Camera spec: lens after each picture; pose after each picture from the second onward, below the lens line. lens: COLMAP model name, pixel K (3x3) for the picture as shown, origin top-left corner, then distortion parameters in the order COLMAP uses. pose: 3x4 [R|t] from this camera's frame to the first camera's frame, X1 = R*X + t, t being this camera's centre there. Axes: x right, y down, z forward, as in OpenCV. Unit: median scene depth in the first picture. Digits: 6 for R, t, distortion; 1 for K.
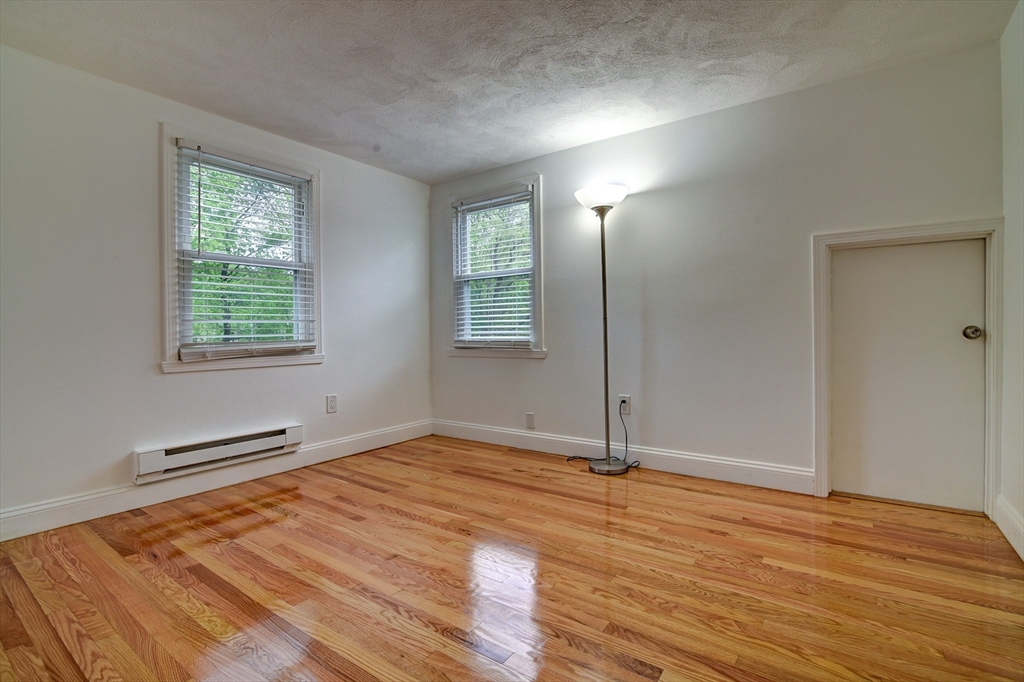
lens RADIAL K [[471.4, 0, 516.8], [0, 471.4, 338.9], [0, 0, 1]] dist [-0.013538, -0.000396]
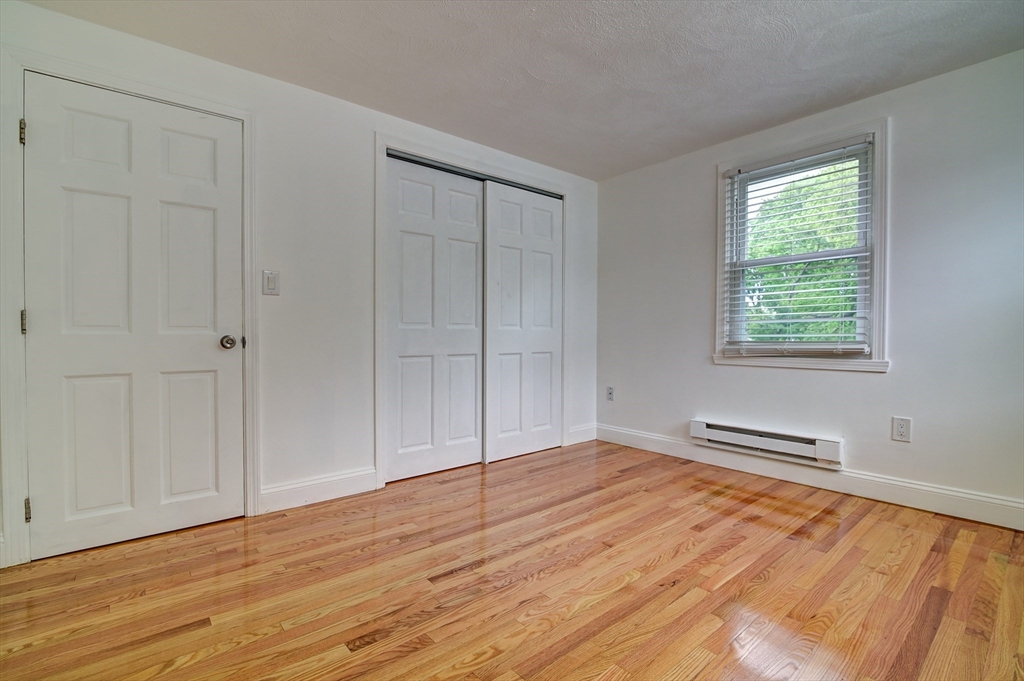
lens RADIAL K [[471.4, 0, 516.8], [0, 471.4, 338.4], [0, 0, 1]] dist [-0.013538, -0.000396]
pose [[-0.245146, 0.018232, -0.969315, 0.603078], [-0.009944, 0.999723, 0.021319, -0.017670], [0.969435, 0.014865, -0.244897, 0.783967]]
